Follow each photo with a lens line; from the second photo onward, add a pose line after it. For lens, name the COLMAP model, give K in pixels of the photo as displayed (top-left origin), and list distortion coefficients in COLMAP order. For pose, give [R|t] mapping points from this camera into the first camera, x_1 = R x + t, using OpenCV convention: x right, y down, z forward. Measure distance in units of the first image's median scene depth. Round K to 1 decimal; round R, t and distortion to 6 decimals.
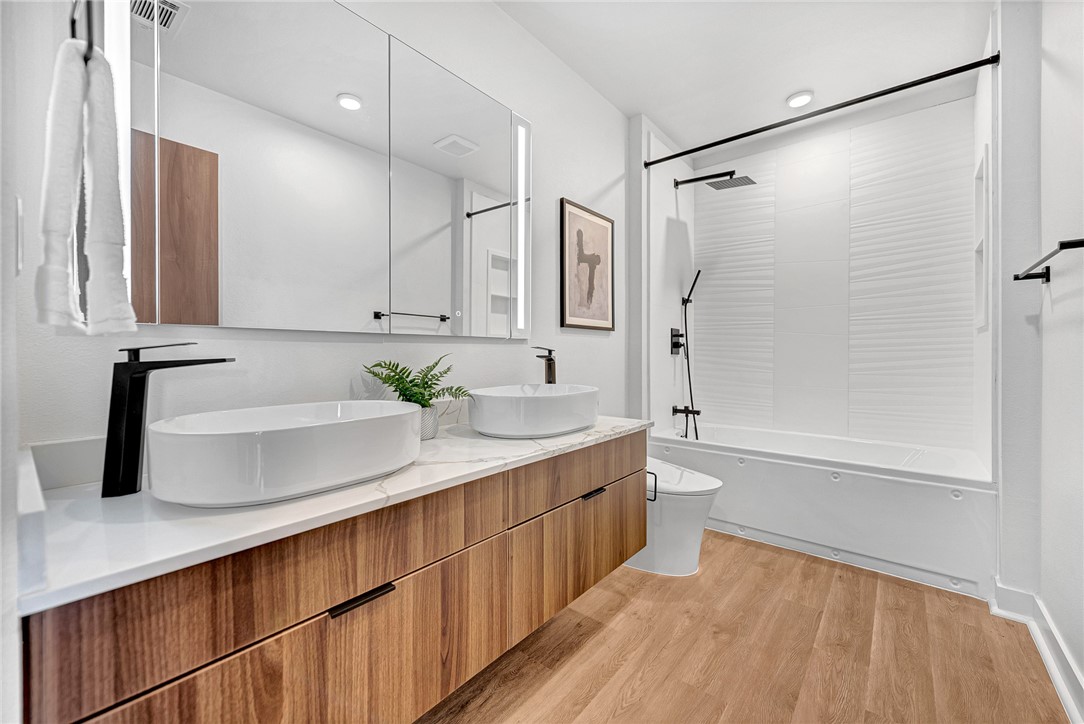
lens RADIAL K [[434.0, 0, 539.8], [0, 434.0, 360.1], [0, 0, 1]] dist [0.003671, -0.002146]
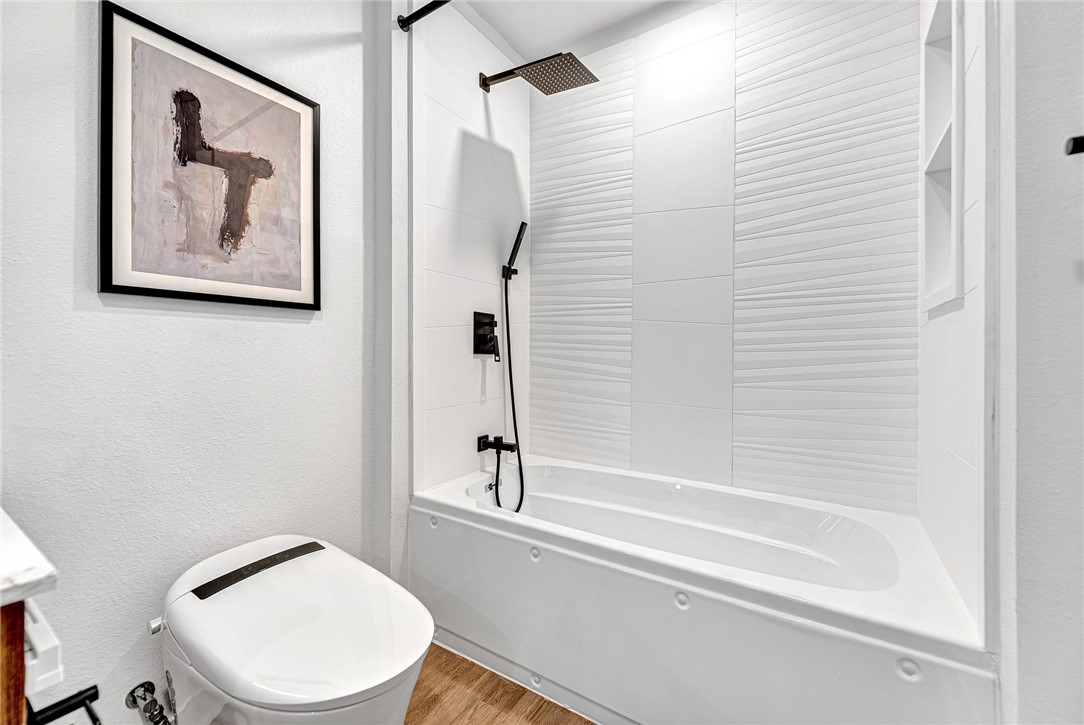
lens RADIAL K [[434.0, 0, 544.7], [0, 434.0, 357.2], [0, 0, 1]] dist [0.003671, -0.002146]
pose [[0.992336, 0.002980, 0.123534, 0.390147], [-0.002416, 0.999986, -0.004714, -0.007126], [-0.123546, 0.004380, 0.992329, 0.441660]]
